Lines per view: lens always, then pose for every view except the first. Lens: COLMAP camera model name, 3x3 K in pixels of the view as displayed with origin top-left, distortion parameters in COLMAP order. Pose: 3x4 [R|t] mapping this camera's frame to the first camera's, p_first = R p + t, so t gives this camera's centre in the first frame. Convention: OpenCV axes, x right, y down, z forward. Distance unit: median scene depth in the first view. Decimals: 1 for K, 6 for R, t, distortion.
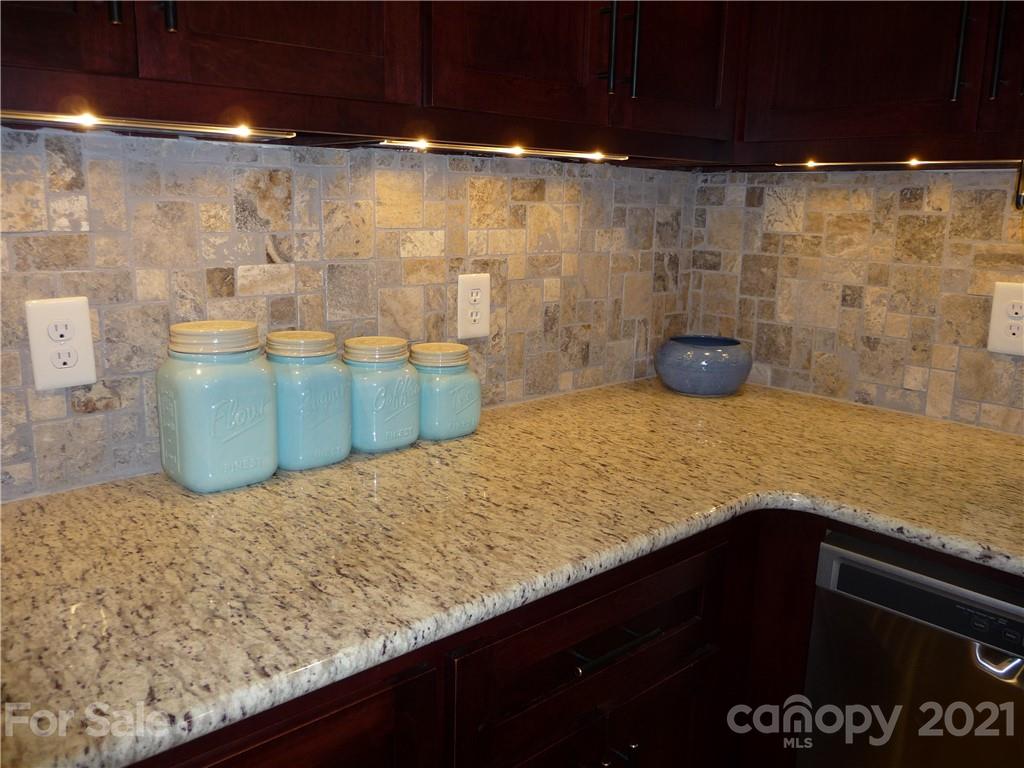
lens RADIAL K [[841.2, 0, 505.4], [0, 841.2, 382.4], [0, 0, 1]] dist [-0.039441, 0.024204]
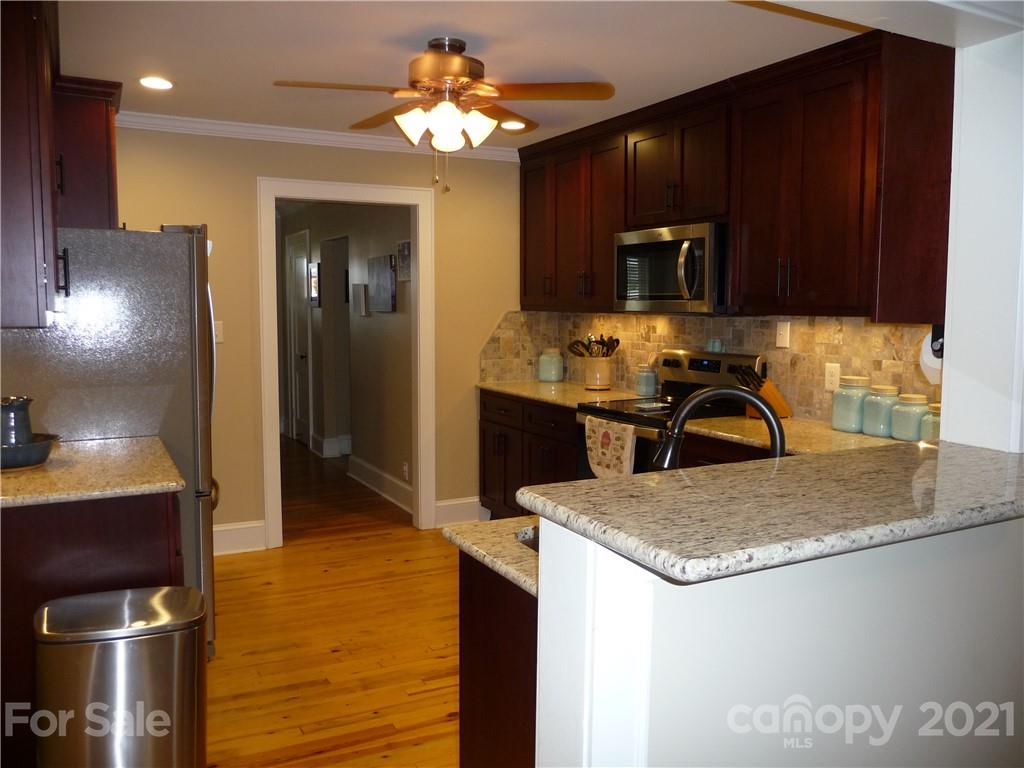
lens RADIAL K [[841.2, 0, 510.2], [0, 841.2, 380.6], [0, 0, 1]] dist [-0.039441, 0.024204]
pose [[-0.244813, 0.071404, -0.966937, 2.029509], [-0.209223, 0.969898, 0.124594, -0.122585], [0.946727, 0.232808, -0.222505, 0.363756]]
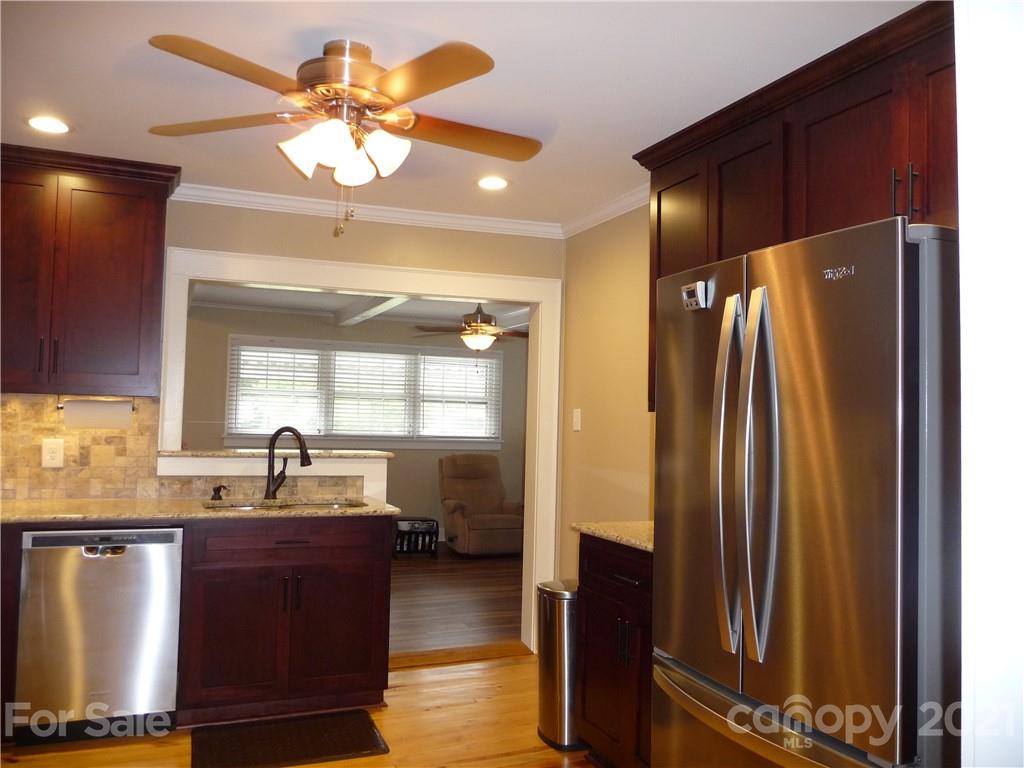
lens RADIAL K [[841.2, 0, 509.5], [0, 841.2, 379.7], [0, 0, 1]] dist [-0.039441, 0.024204]
pose [[0.318398, 0.038668, 0.947168, -1.234650], [0.183167, 0.977829, -0.101493, 0.198033], [-0.930093, 0.205805, 0.304256, -1.010080]]
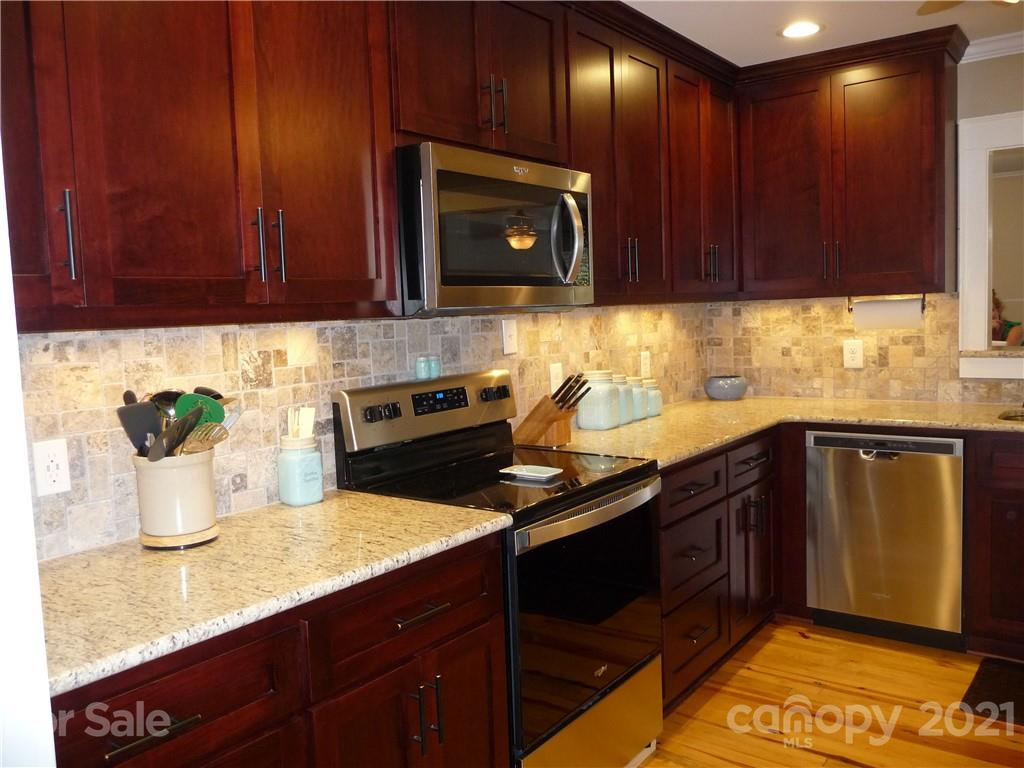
lens RADIAL K [[841.2, 0, 503.7], [0, 841.2, 382.9], [0, 0, 1]] dist [-0.039441, 0.024204]
pose [[0.980740, -0.073582, 0.180928, -0.838537], [0.096060, 0.988262, -0.118785, 0.196778], [-0.170064, 0.133877, 0.976297, -1.210009]]
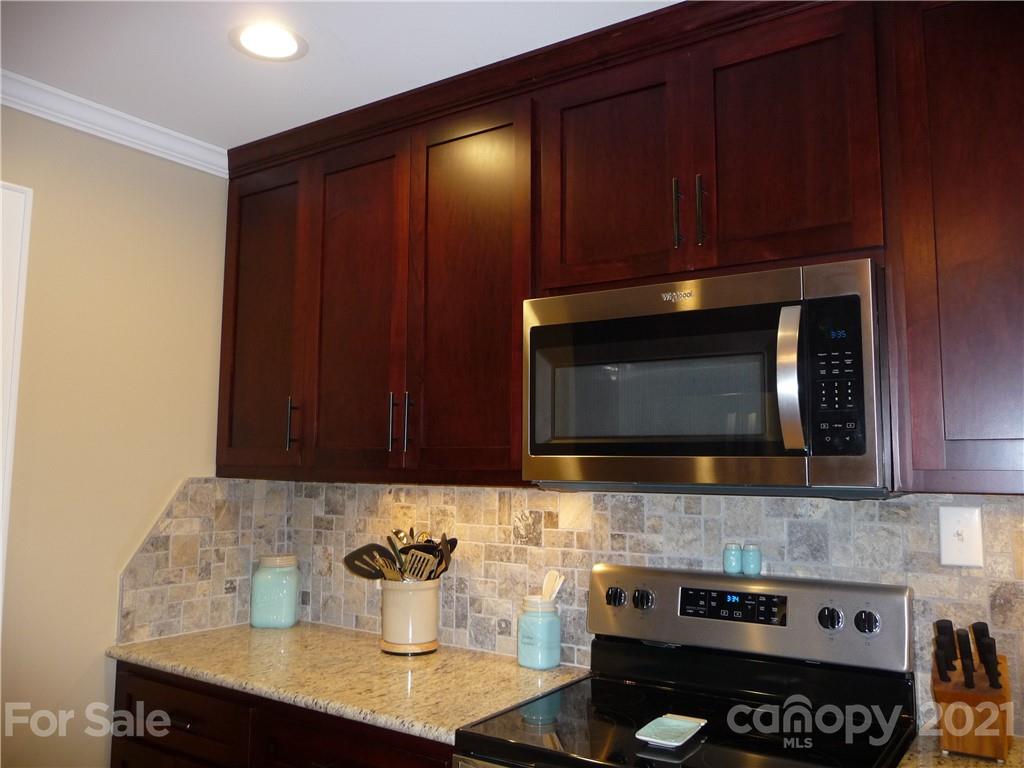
lens RADIAL K [[841.2, 0, 510.8], [0, 841.2, 383.7], [0, 0, 1]] dist [-0.039441, 0.024204]
pose [[0.234667, -0.112484, -0.965546, 0.404231], [-0.209678, 0.964043, -0.163269, -0.011082], [0.949193, 0.240767, 0.202643, -0.252384]]
